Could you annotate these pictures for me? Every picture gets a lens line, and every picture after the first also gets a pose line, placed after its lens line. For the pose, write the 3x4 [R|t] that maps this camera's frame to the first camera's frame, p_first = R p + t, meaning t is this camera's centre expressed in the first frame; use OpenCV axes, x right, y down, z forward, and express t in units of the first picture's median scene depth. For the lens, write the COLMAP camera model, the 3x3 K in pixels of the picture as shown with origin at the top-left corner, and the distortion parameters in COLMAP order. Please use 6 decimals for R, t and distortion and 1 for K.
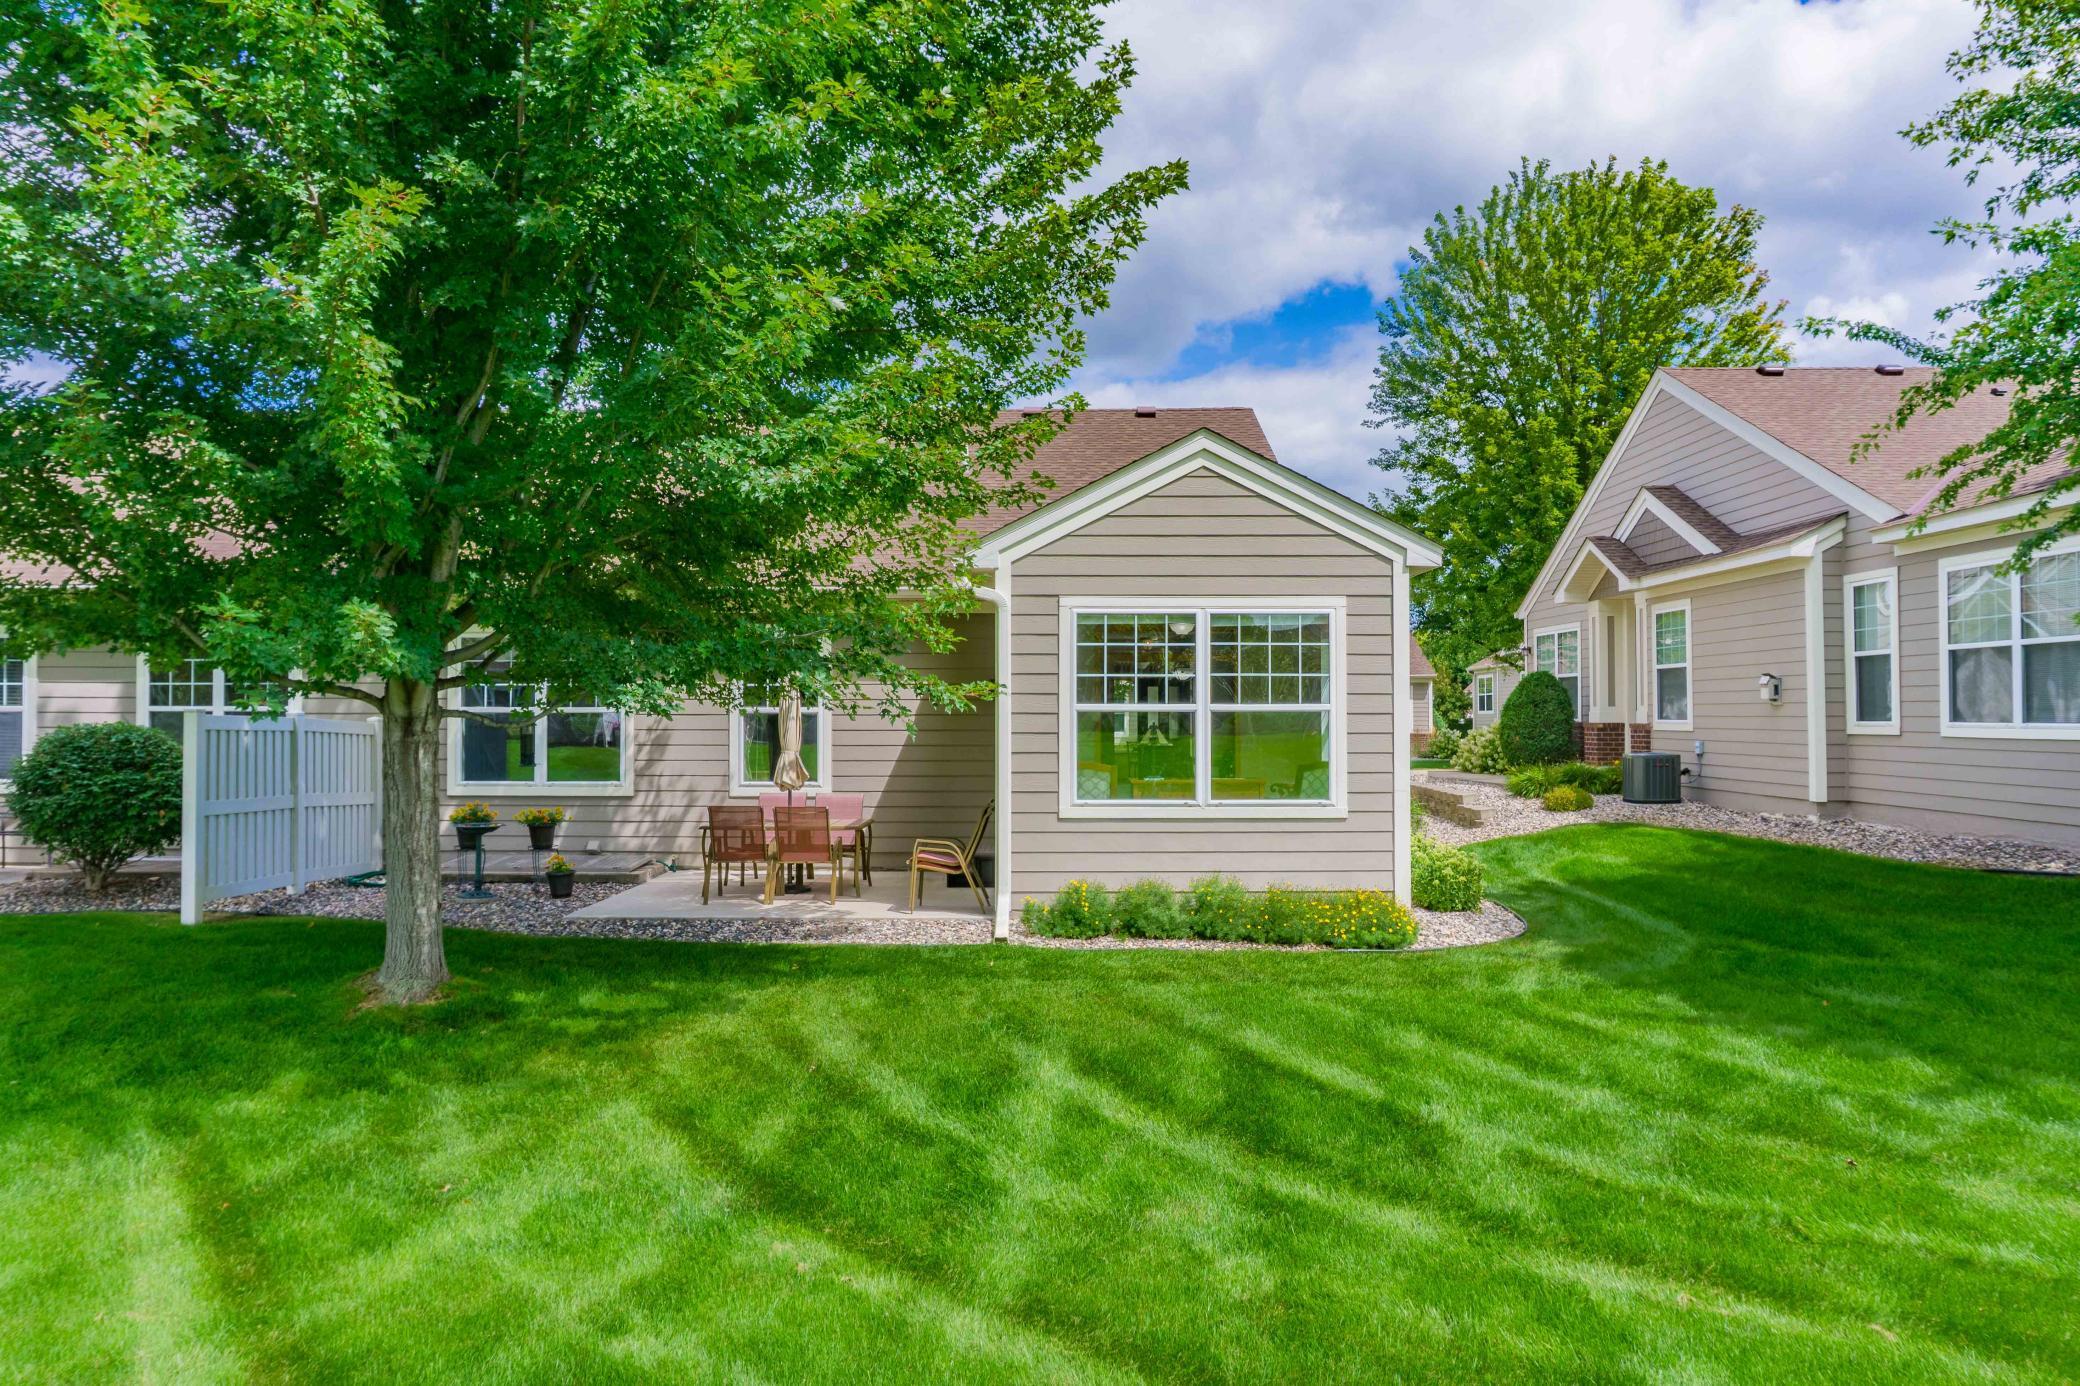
lens RADIAL K [[1427.3, 0, 1040.0], [0, 1427.3, 693.0], [0, 0, 1]] dist [-0.023732, -0.001681]
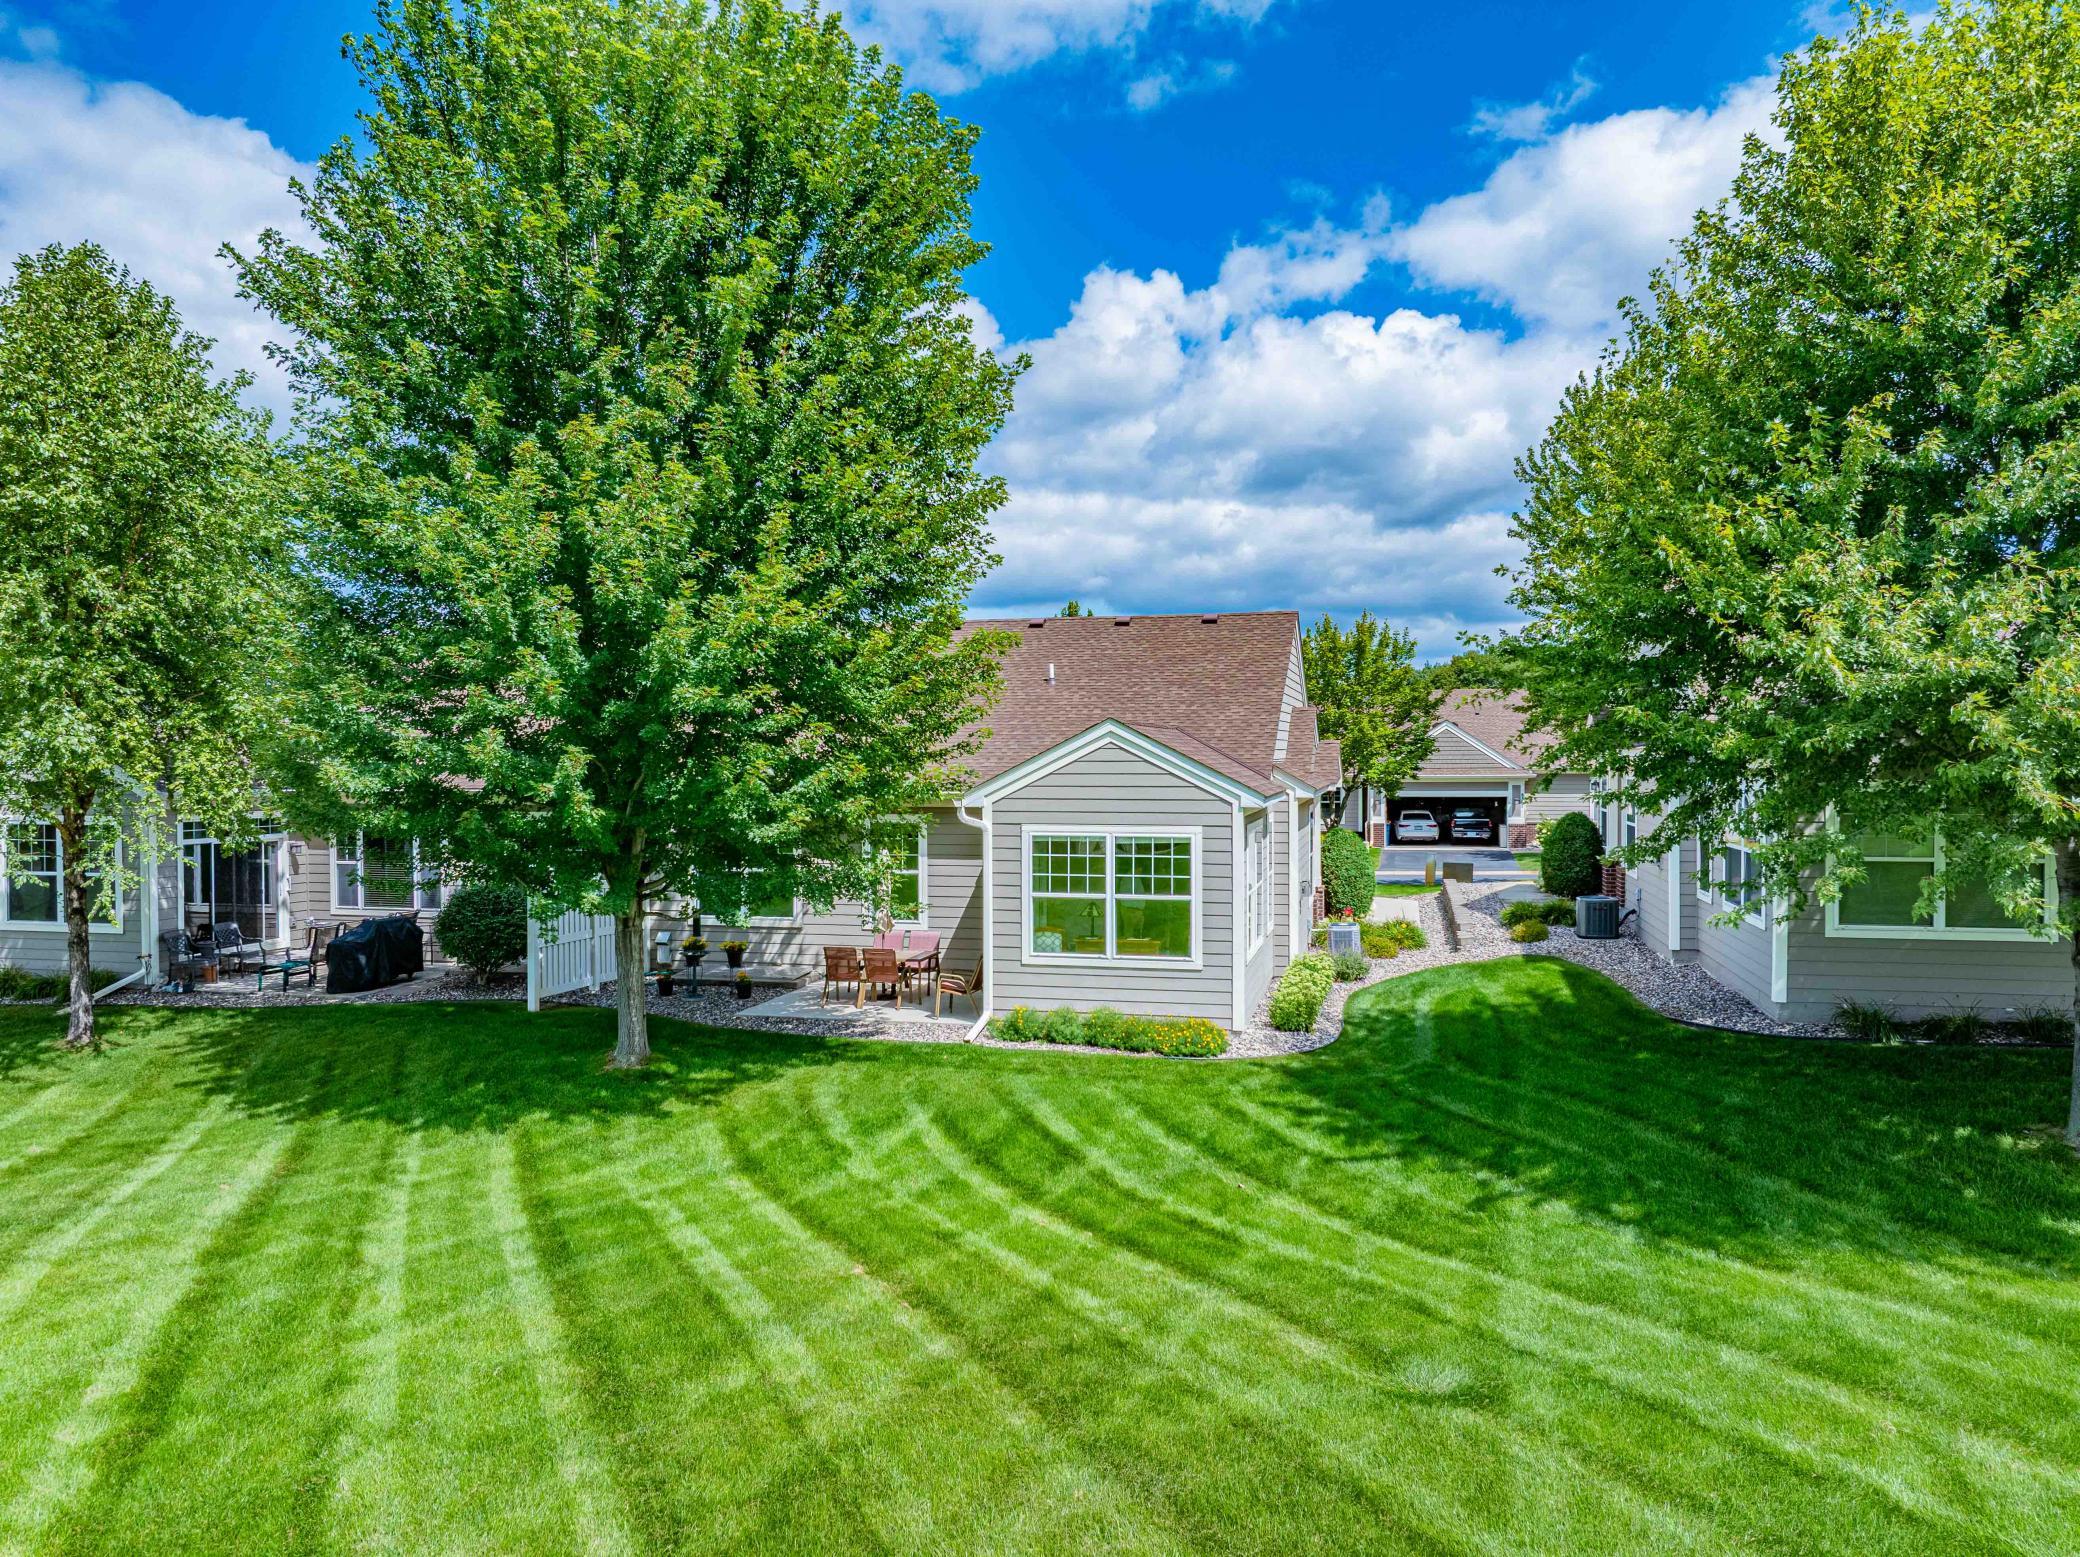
lens RADIAL K [[1506.5, 0, 1040.0], [0, 1506.5, 778.5], [0, 0, 1]] dist [-0.028677, 0.050182]
pose [[0.971609, 0.001548, -0.236589, 0.430187], [0.006795, 0.999384, 0.034443, -0.177009], [0.236497, -0.035073, 0.970999, -0.618572]]
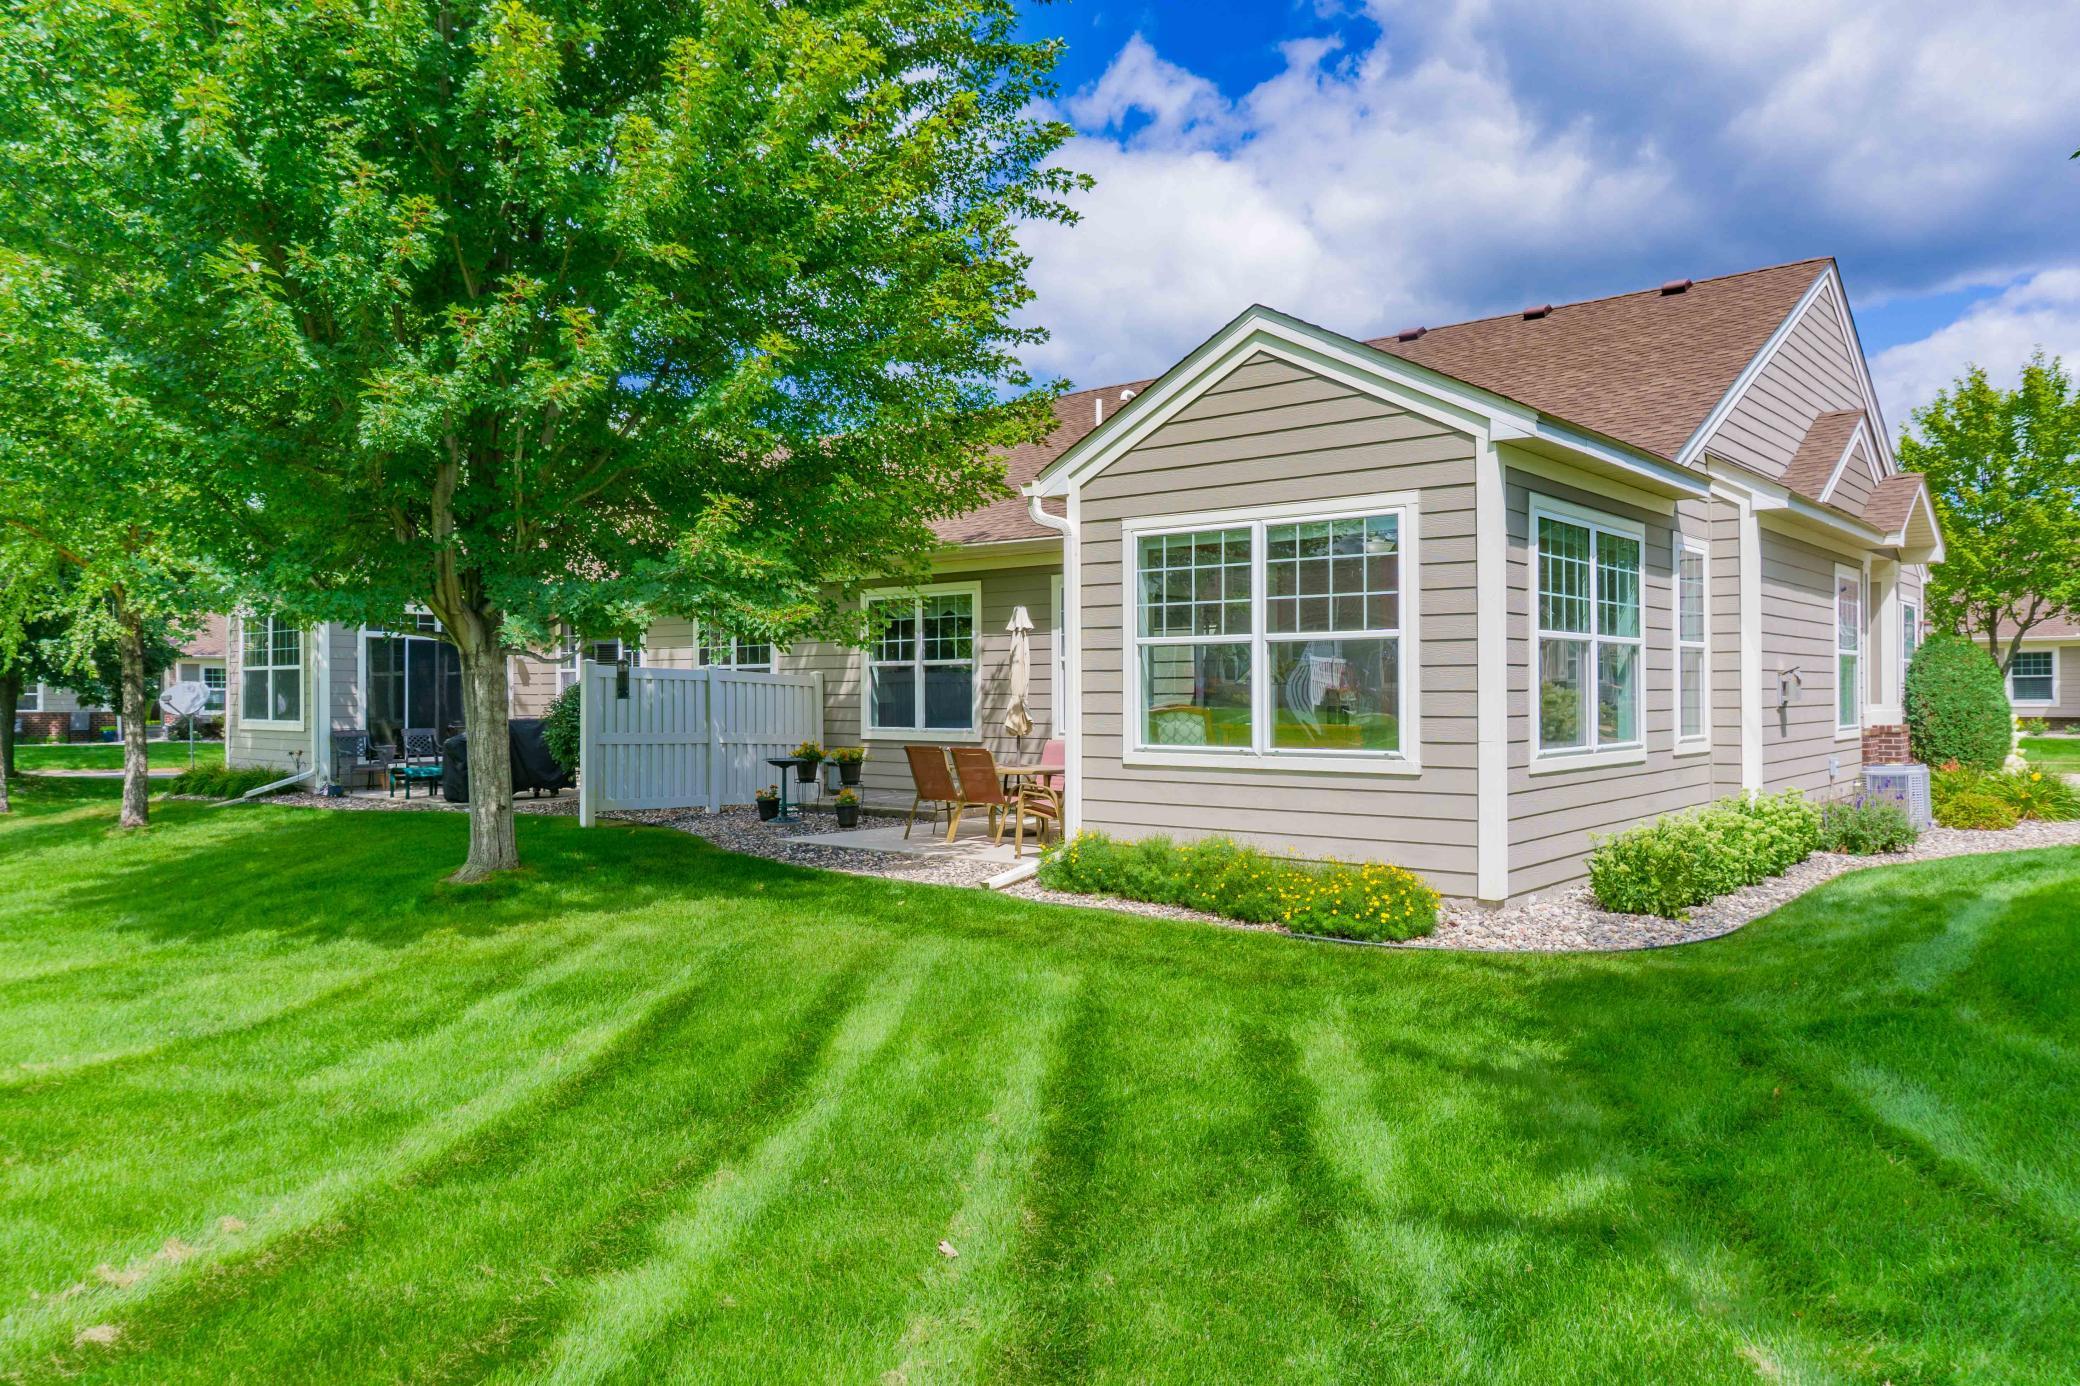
lens RADIAL K [[1427.3, 0, 1040.0], [0, 1427.3, 693.0], [0, 0, 1]] dist [-0.023732, -0.001681]
pose [[0.763246, -0.002103, -0.646104, 0.559554], [0.011602, 0.999878, 0.010451, 0.032401], [0.646004, -0.015473, 0.763178, 0.274051]]
